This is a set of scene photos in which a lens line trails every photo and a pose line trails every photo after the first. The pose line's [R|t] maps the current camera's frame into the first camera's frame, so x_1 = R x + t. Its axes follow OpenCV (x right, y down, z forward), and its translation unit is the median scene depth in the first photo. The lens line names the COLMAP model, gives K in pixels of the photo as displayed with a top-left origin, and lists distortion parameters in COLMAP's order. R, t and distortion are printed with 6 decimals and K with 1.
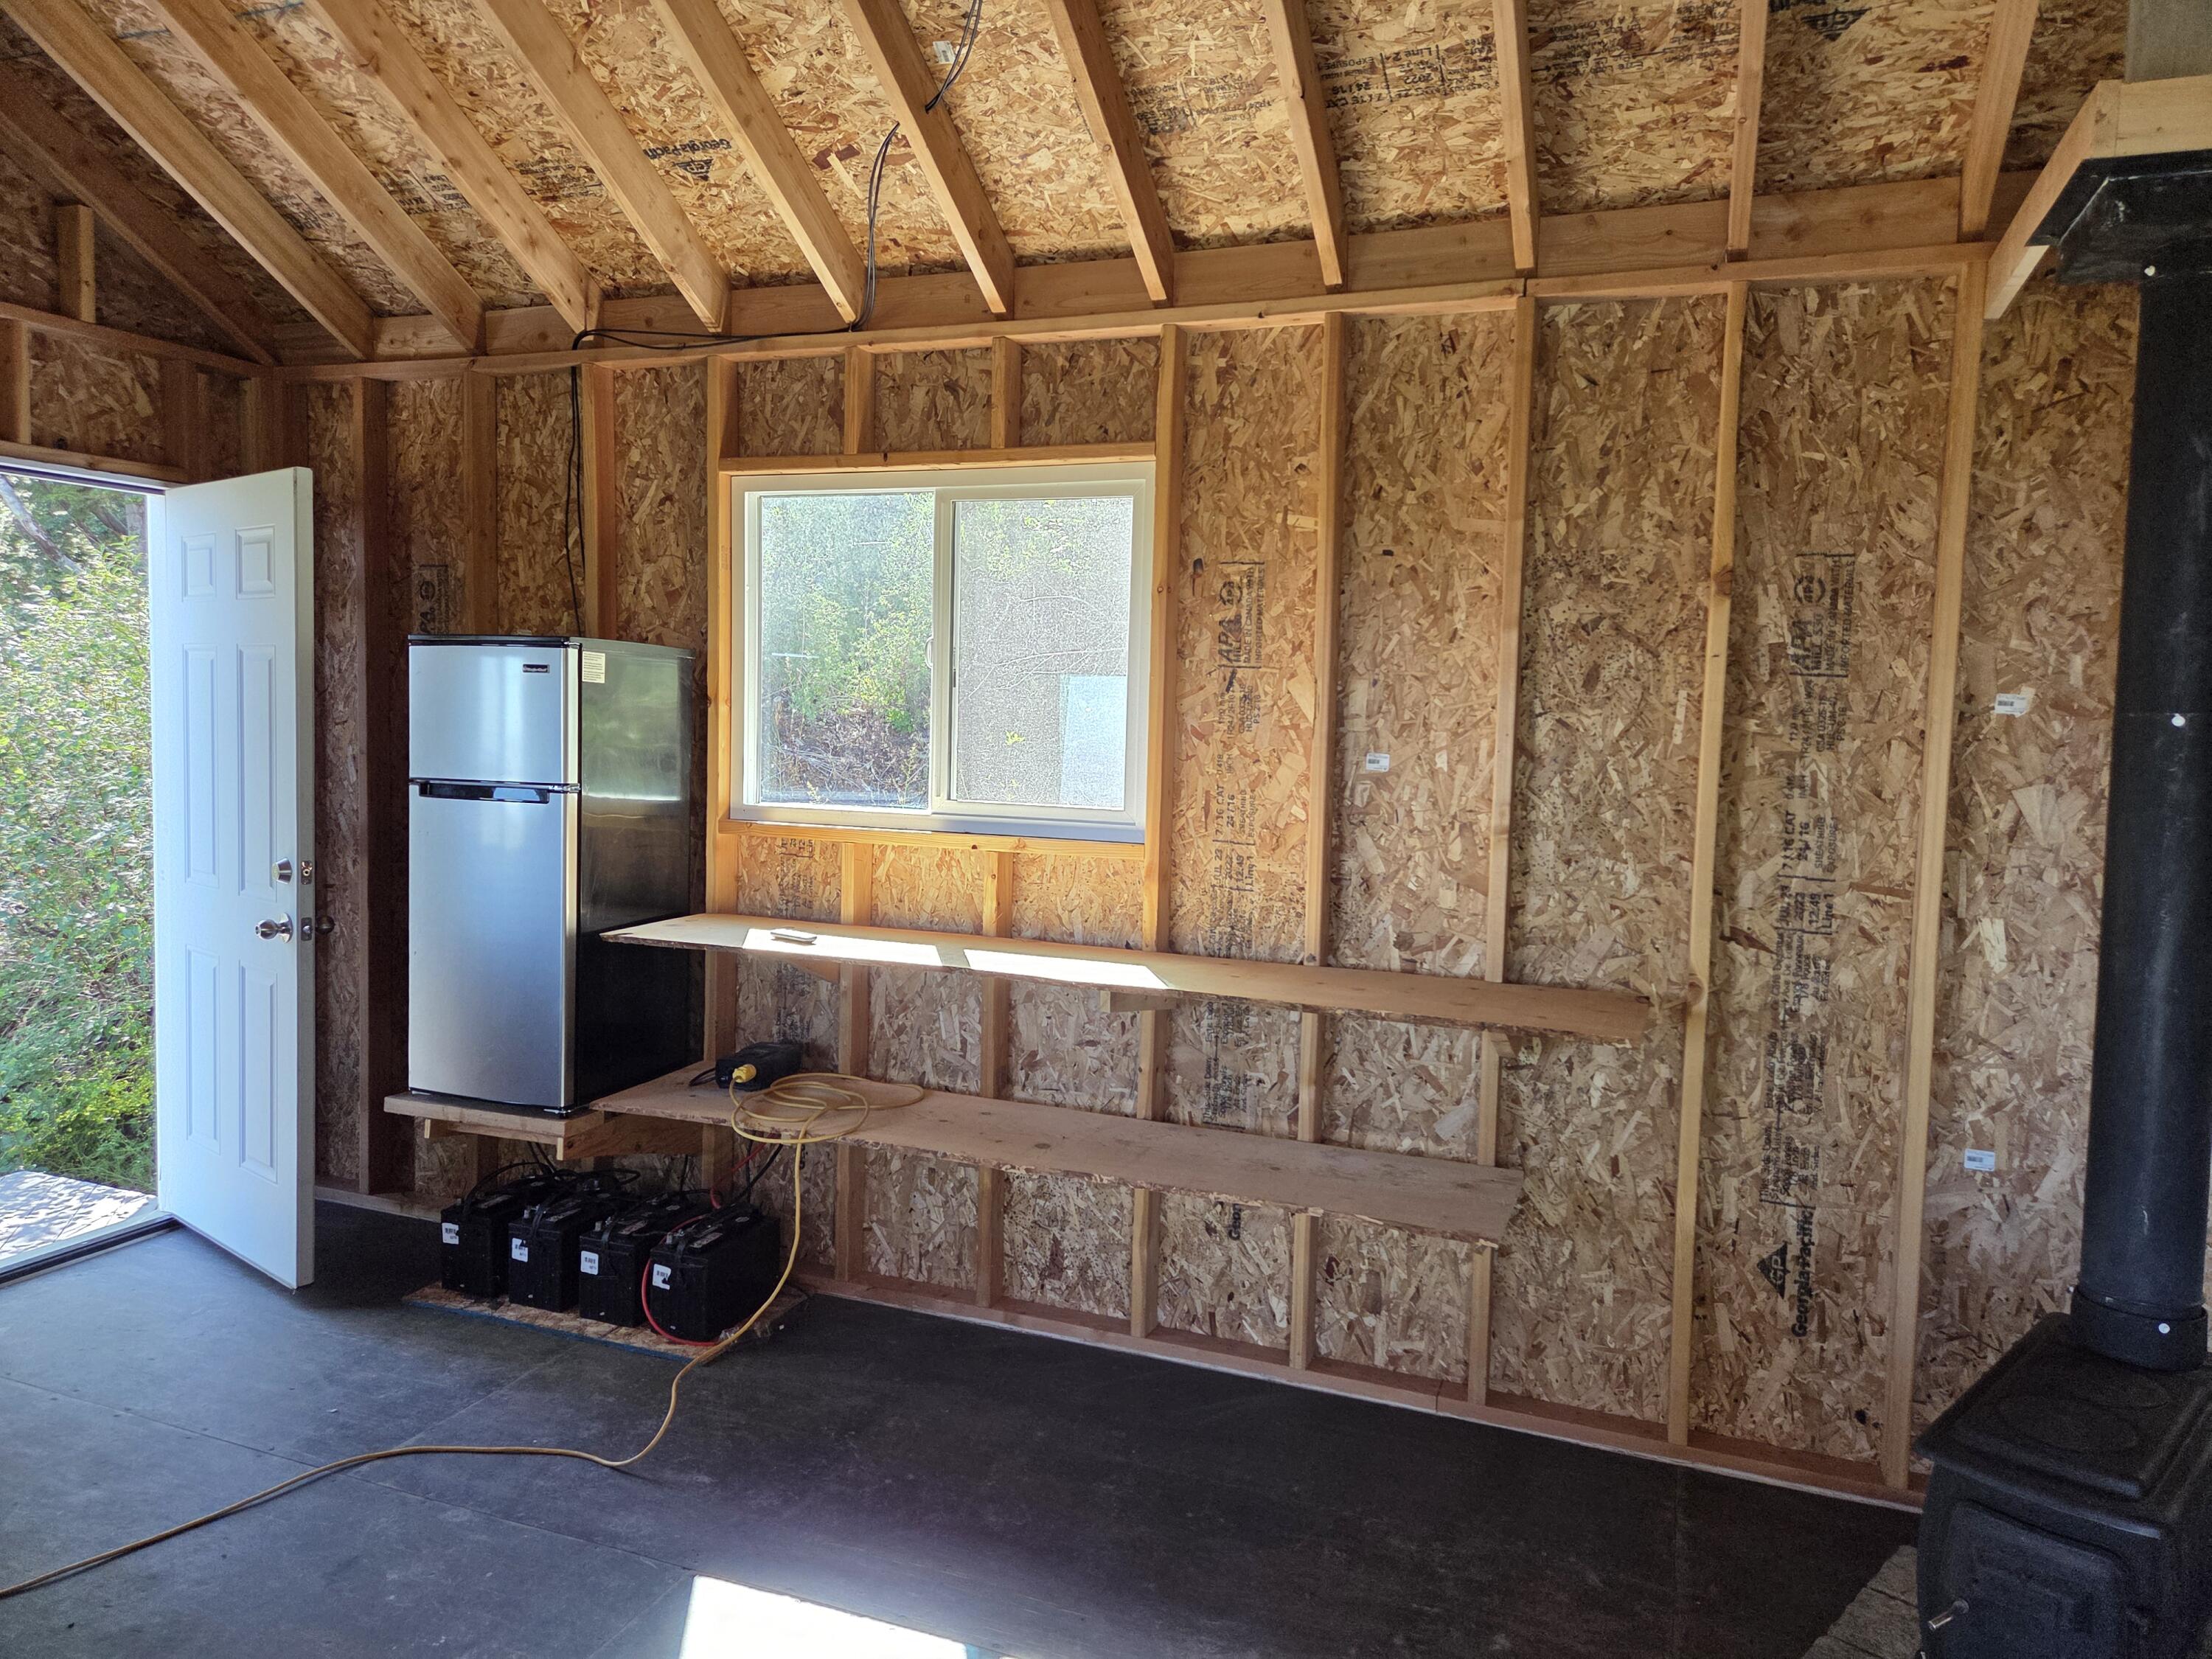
lens RADIAL K [[1470.8, 0, 1128.9], [0, 1470.8, 827.4], [0, 0, 1]] dist [0.082371, -0.071474]
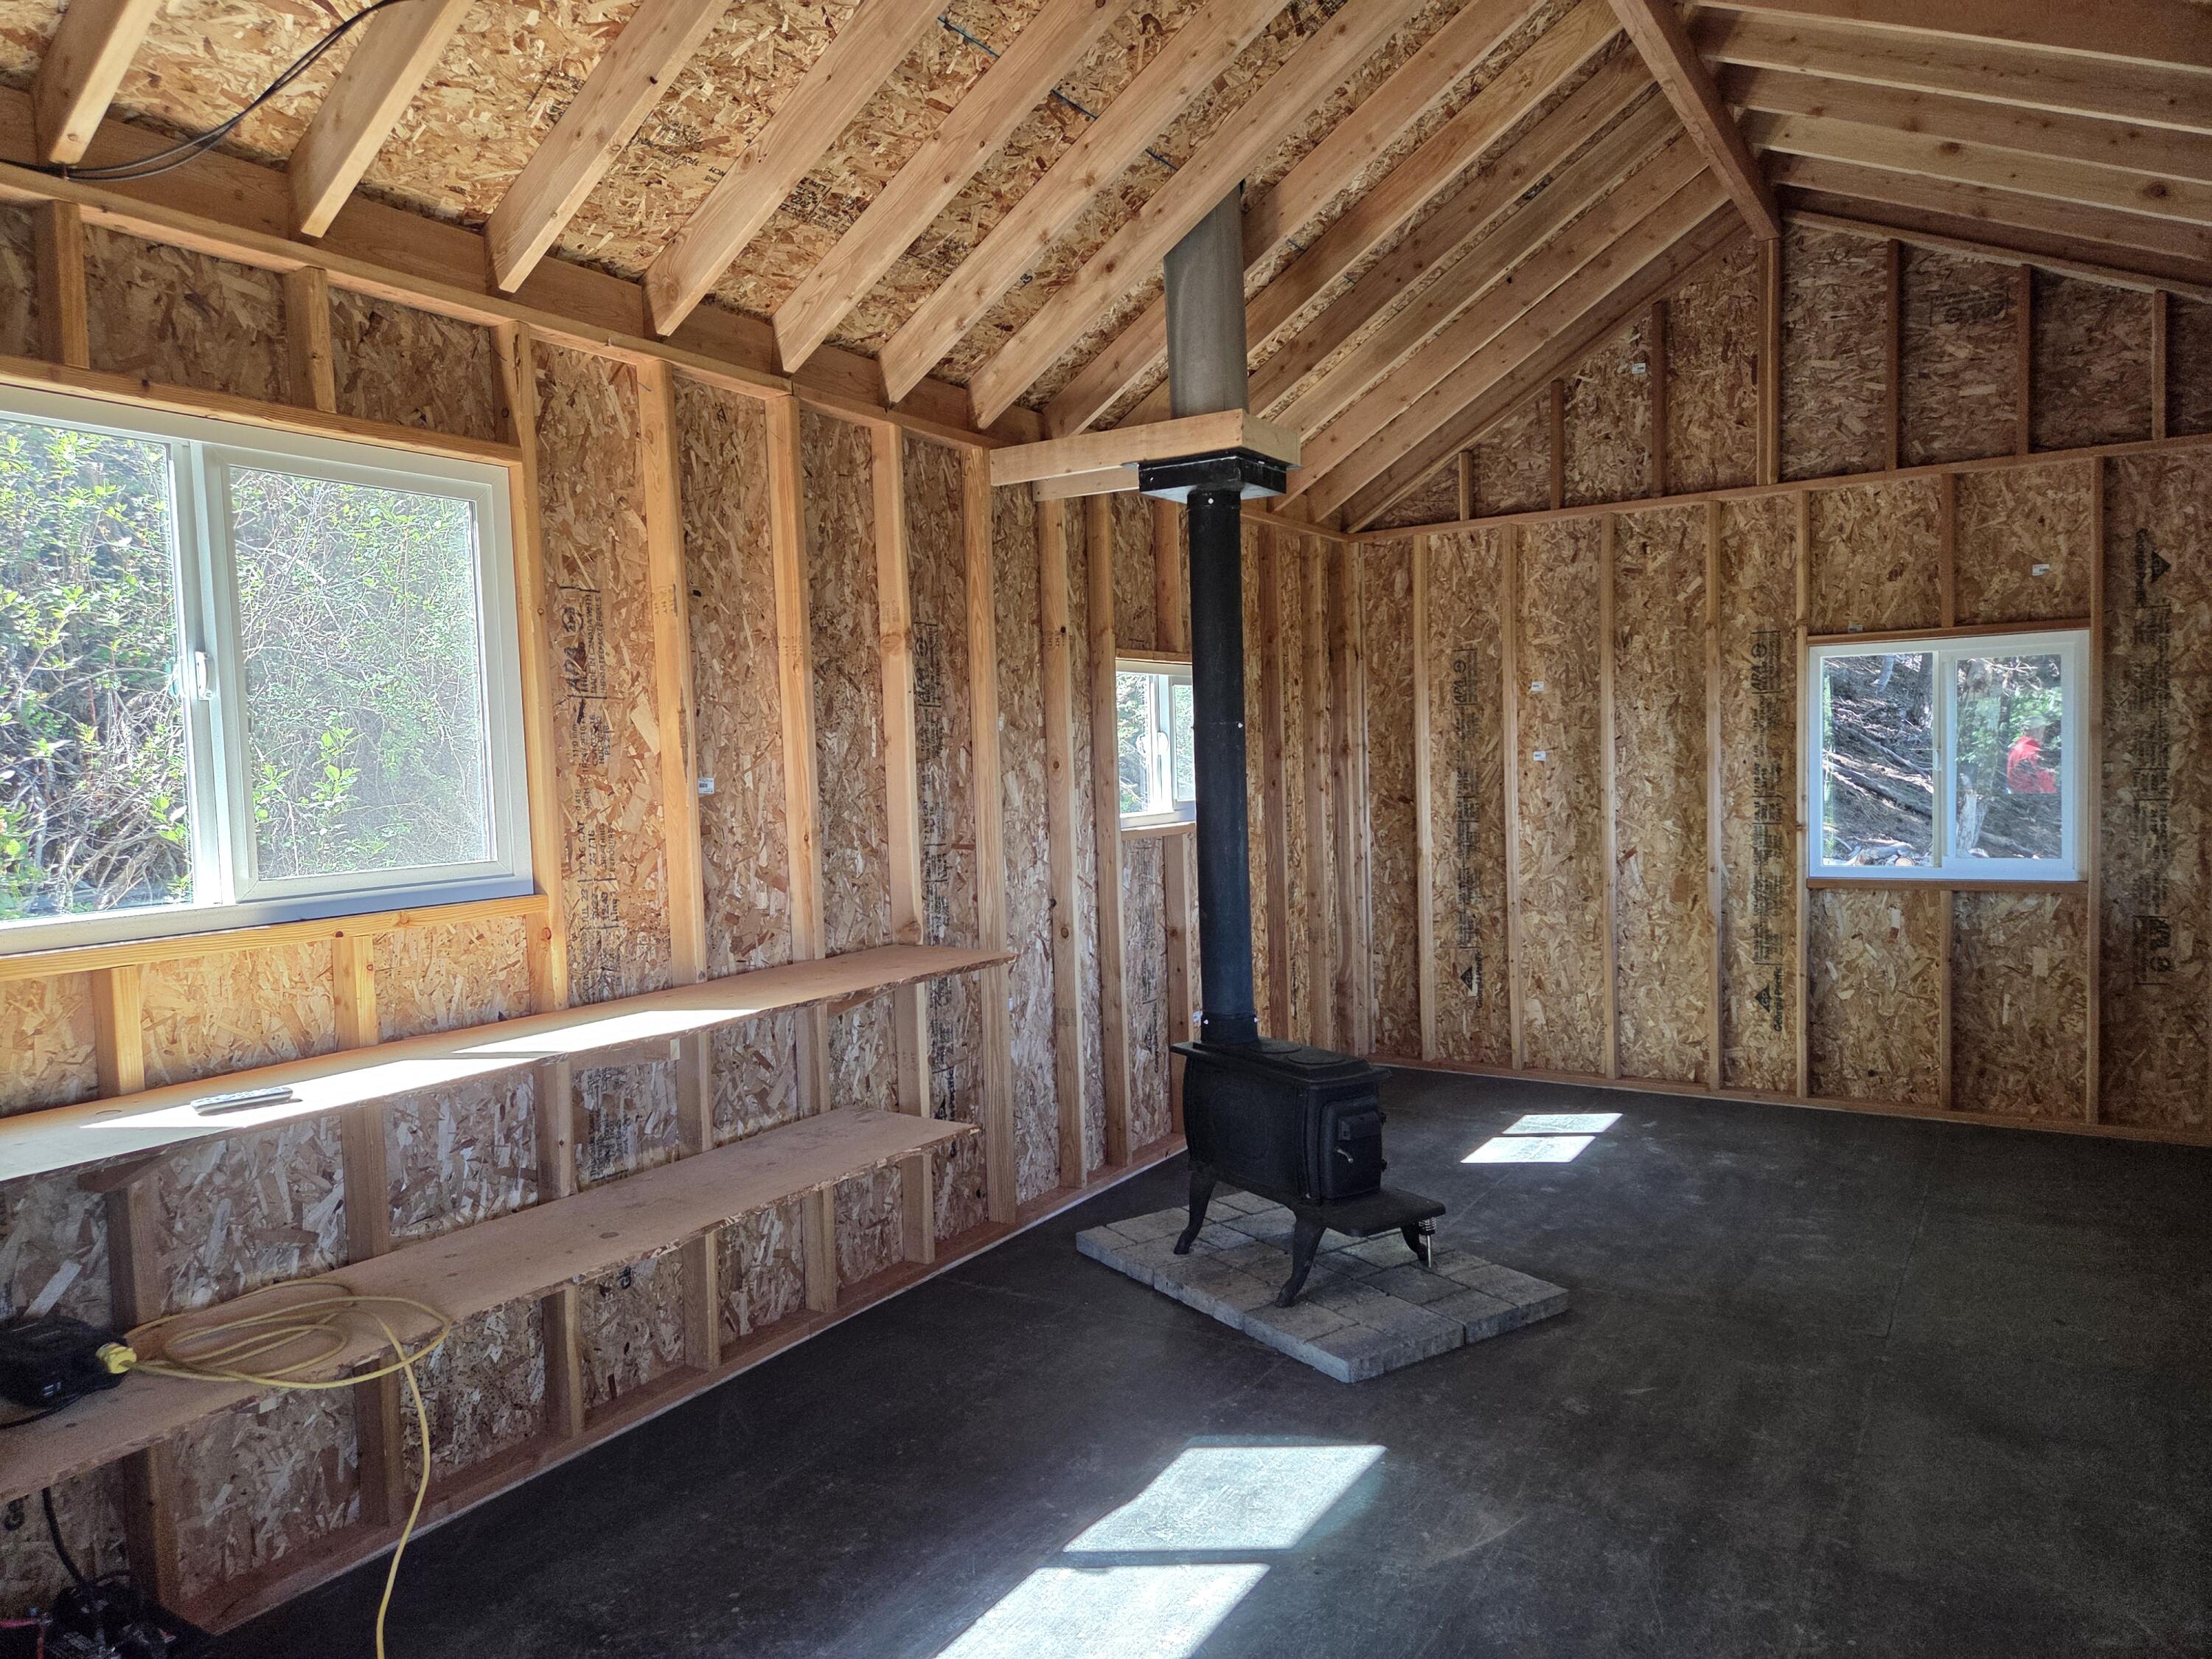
lens RADIAL K [[1469.7, 0, 1110.0], [0, 1469.7, 834.0], [0, 0, 1]] dist [0.084337, -0.079344]
pose [[0.197907, -0.089562, 0.976121, -0.753341], [0.105286, 0.991998, 0.069673, -0.048202], [-0.974550, 0.088983, 0.205753, 0.443129]]
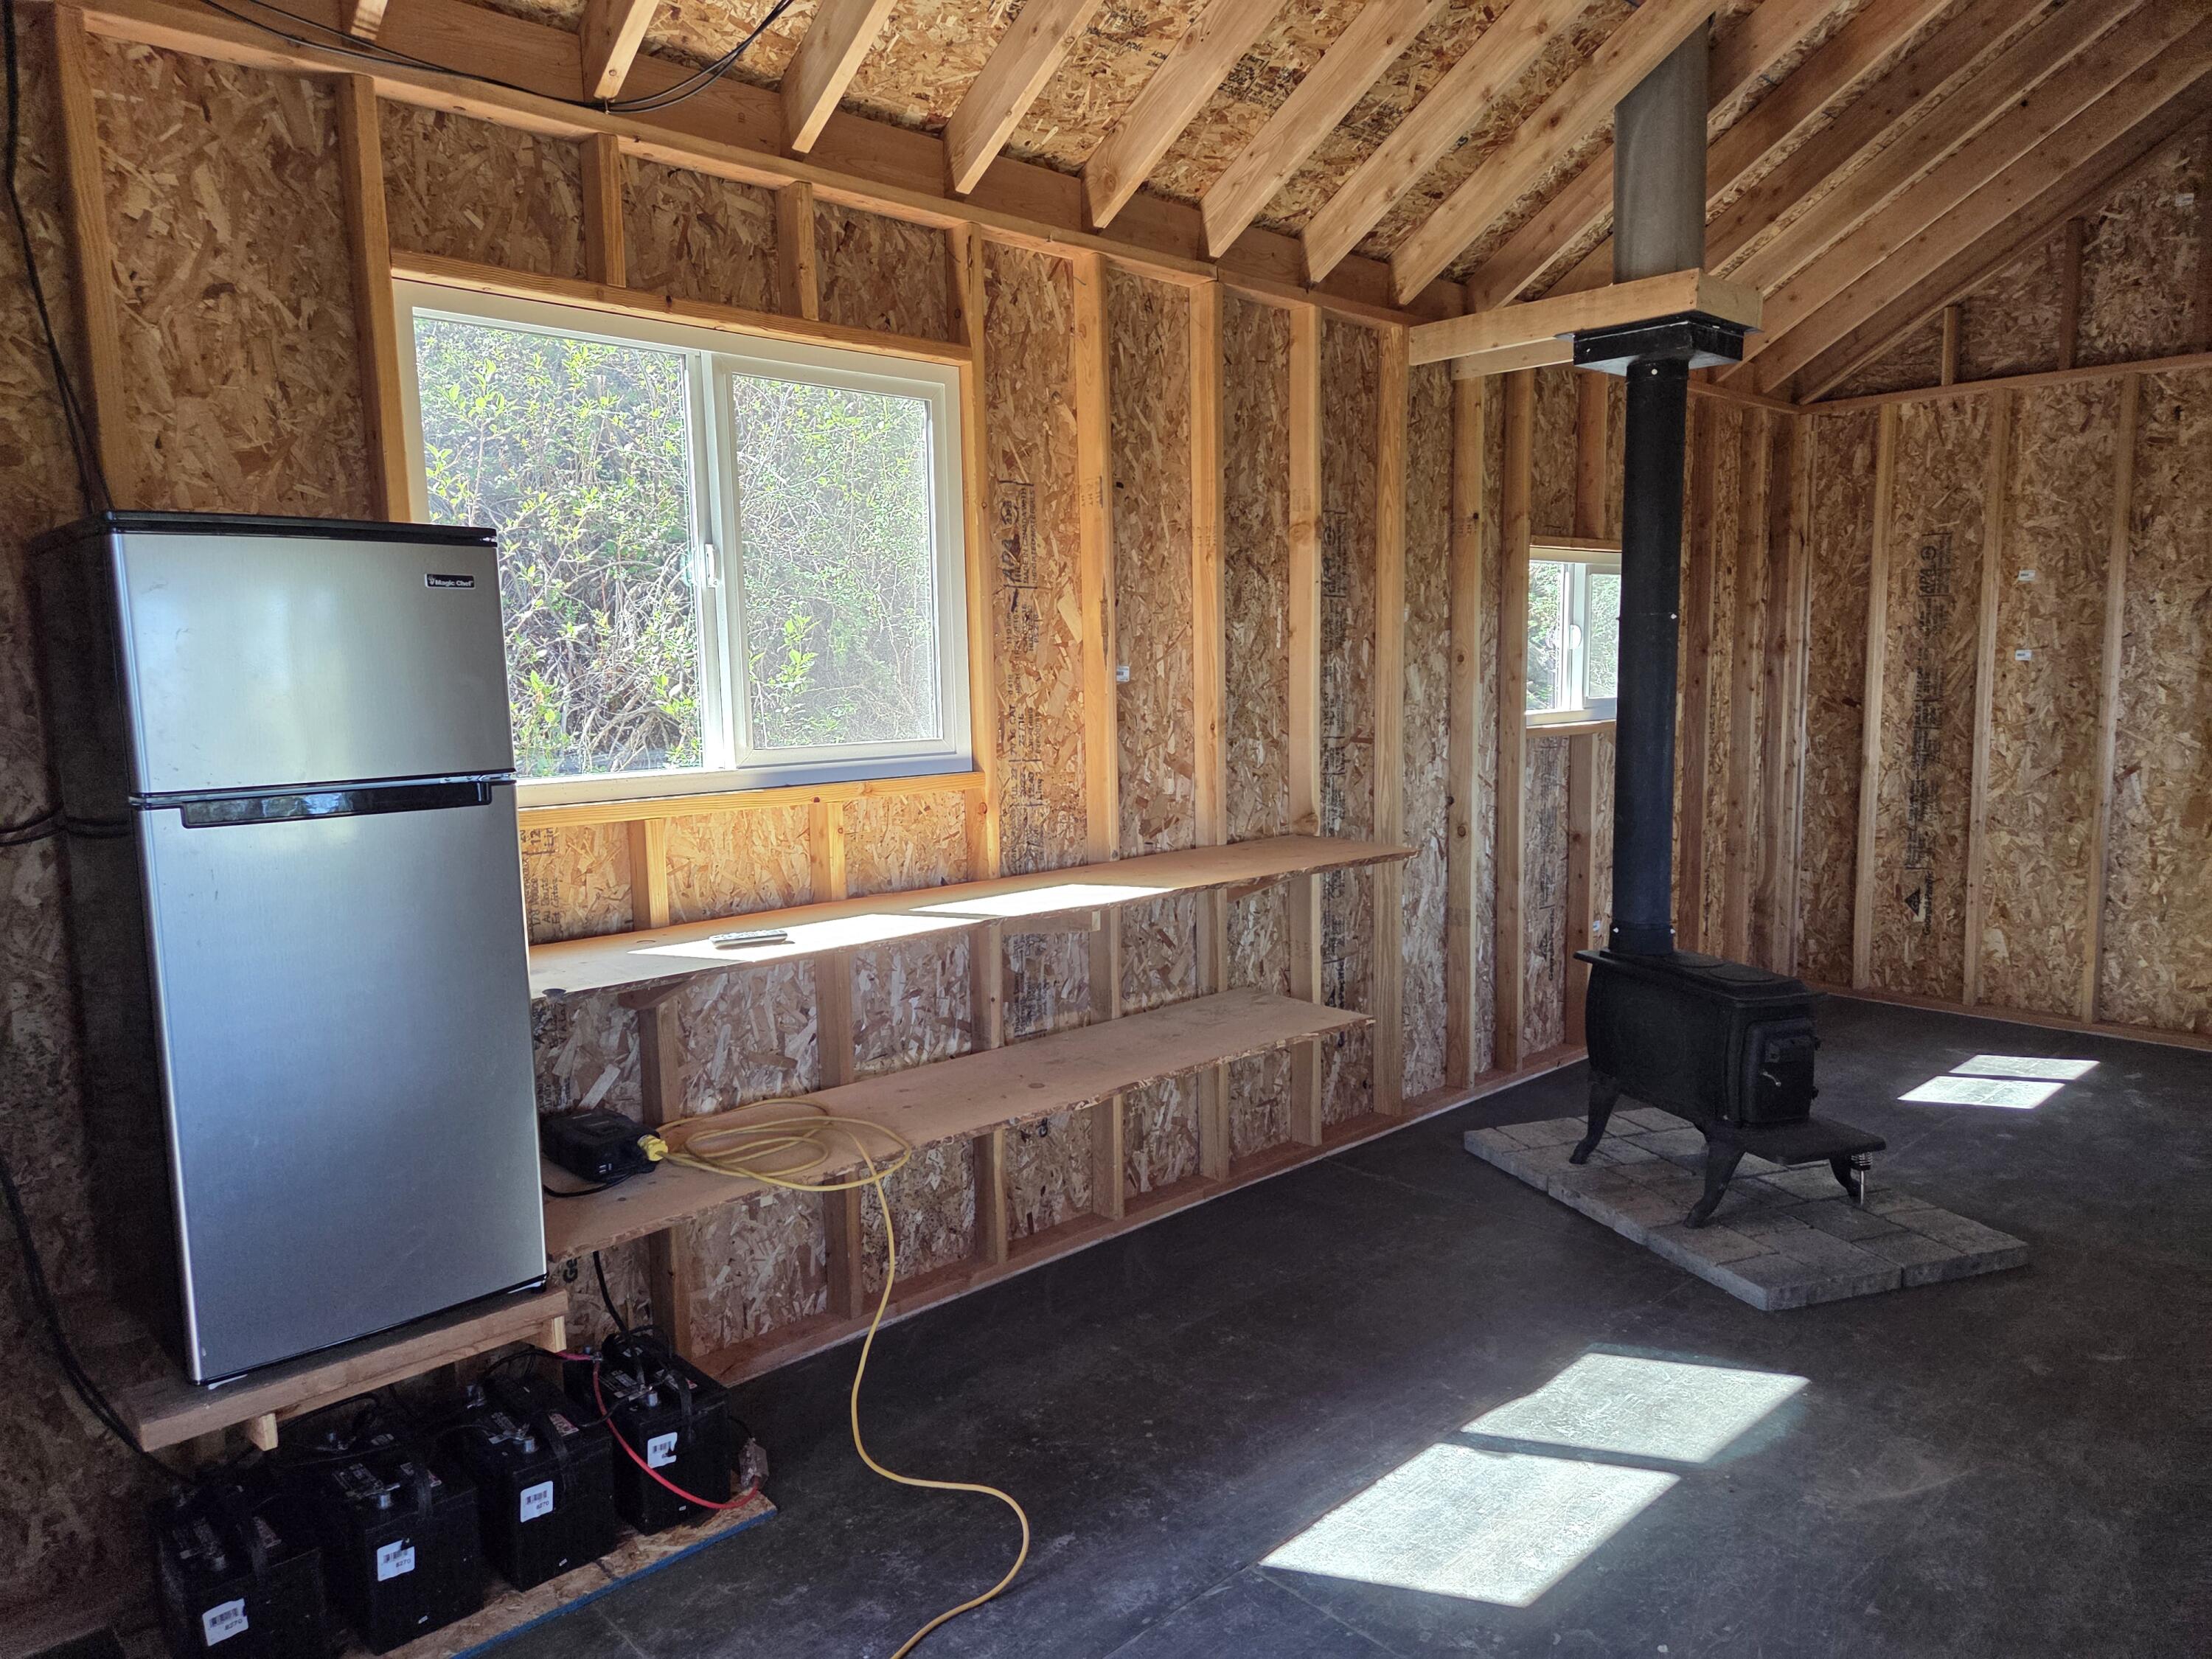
lens RADIAL K [[1472.0, 0, 1097.6], [0, 1472.0, 840.5], [0, 0, 1]] dist [0.081684, -0.083366]
pose [[0.439824, -0.146719, 0.886018, -0.771716], [0.092690, 0.988712, 0.117713, -0.047073], [-0.893288, 0.030352, 0.448459, 0.465565]]
